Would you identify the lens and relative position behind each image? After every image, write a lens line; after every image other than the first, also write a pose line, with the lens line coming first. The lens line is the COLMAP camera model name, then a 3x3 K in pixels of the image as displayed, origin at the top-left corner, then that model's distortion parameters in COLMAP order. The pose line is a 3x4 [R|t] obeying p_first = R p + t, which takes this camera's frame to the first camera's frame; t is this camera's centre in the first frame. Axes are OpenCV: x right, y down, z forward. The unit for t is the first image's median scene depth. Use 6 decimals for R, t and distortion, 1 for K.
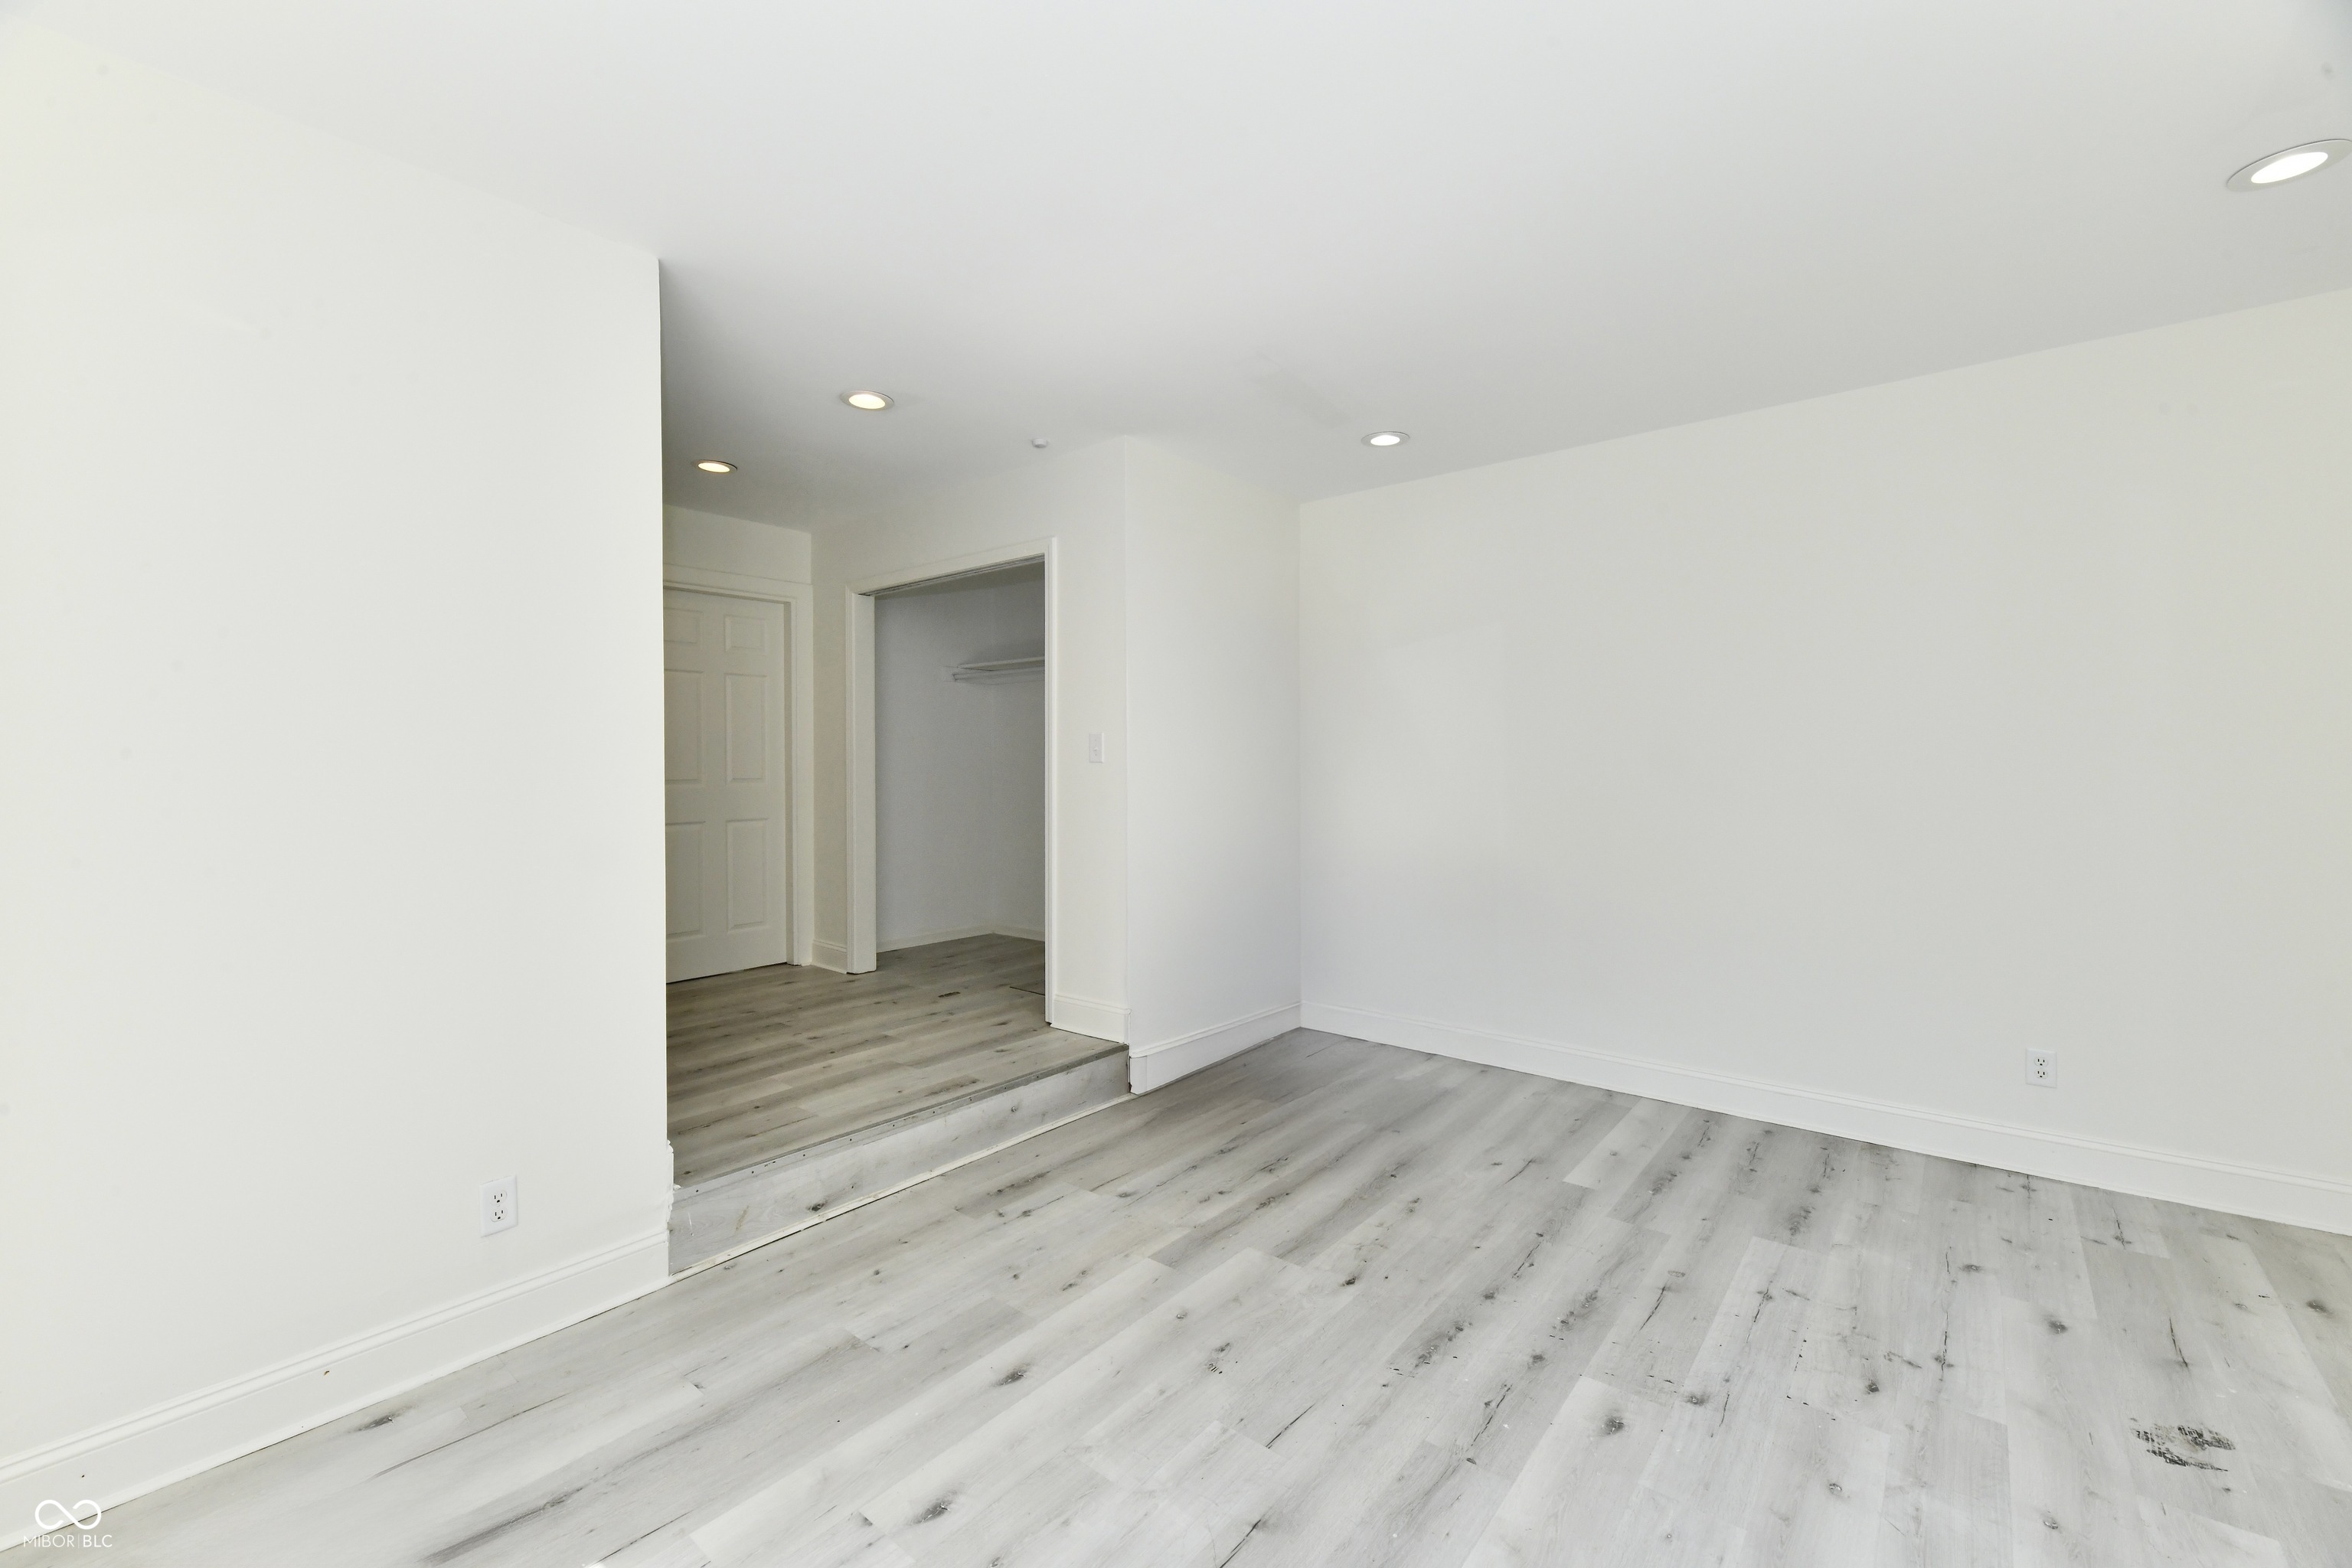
lens RADIAL K [[963.9, 0, 1175.9], [0, 963.9, 783.5], [0, 0, 1]] dist [0.002182, -0.004351]
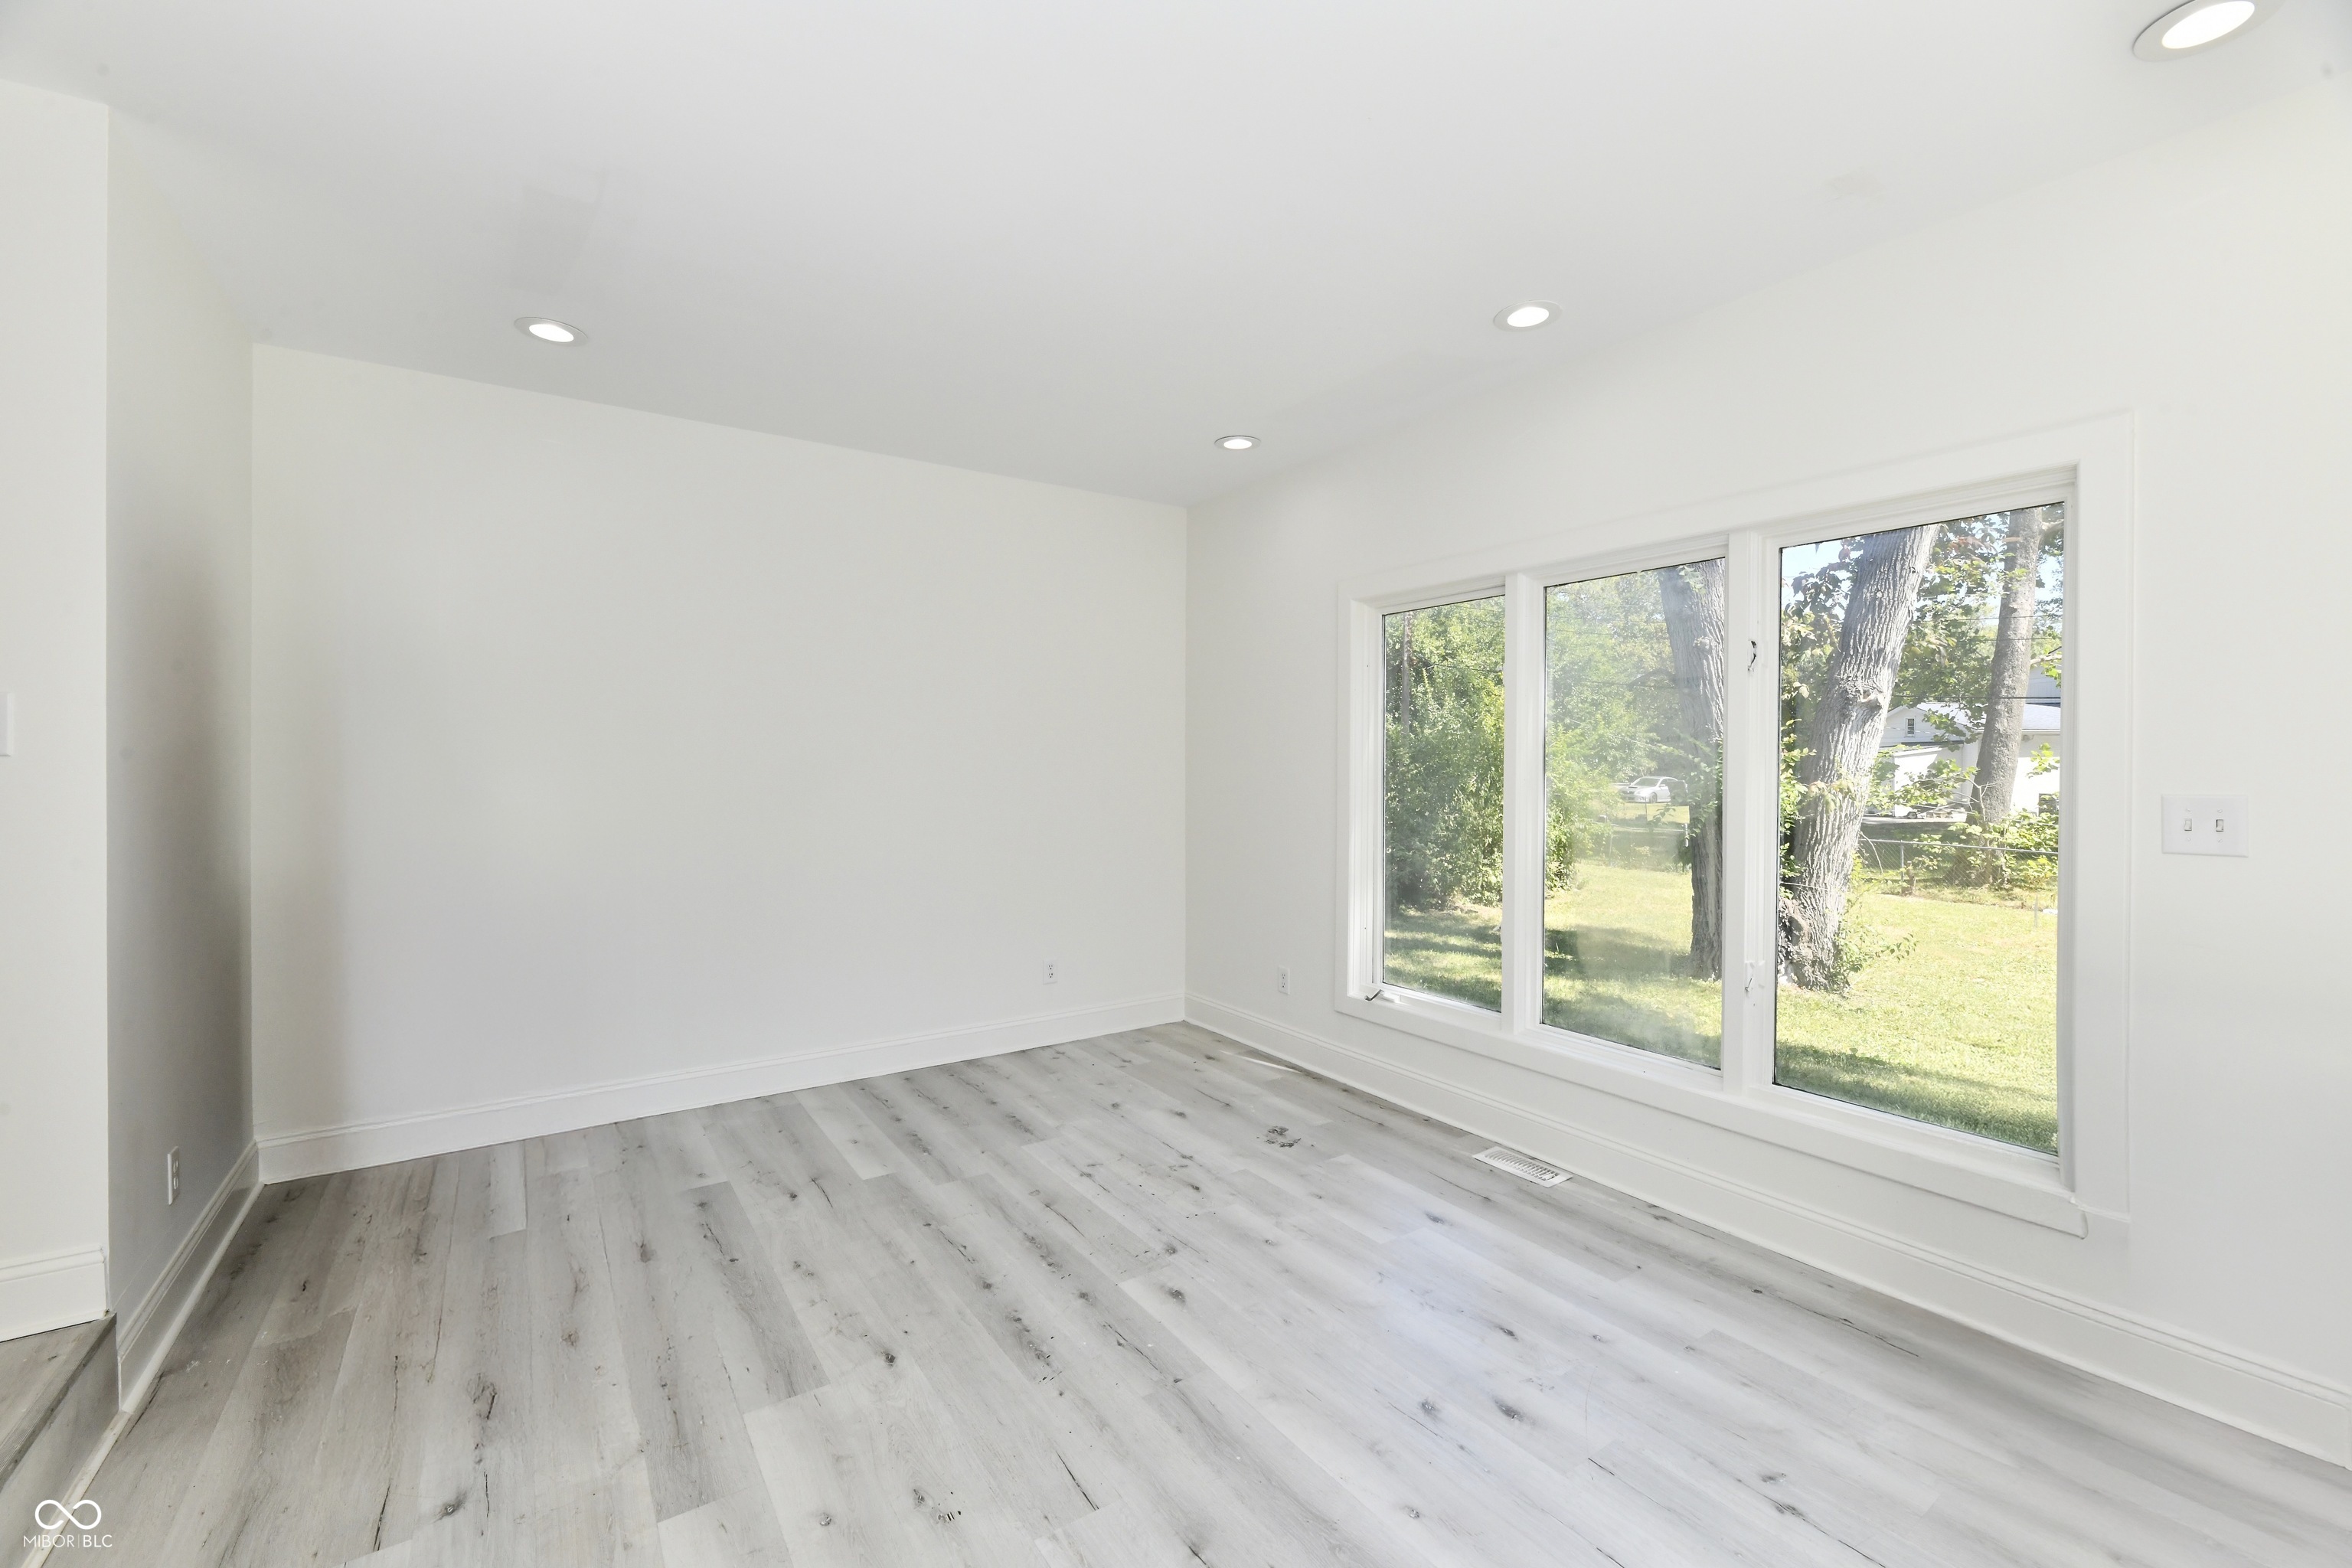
lens RADIAL K [[963.9, 0, 1172.0], [0, 963.9, 762.4], [0, 0, 1]] dist [0.002182, -0.004351]
pose [[0.283515, 0.005201, 0.958954, -0.598623], [0.016749, 0.999806, -0.010374, -0.003916], [-0.958821, 0.019003, 0.283373, 0.520582]]
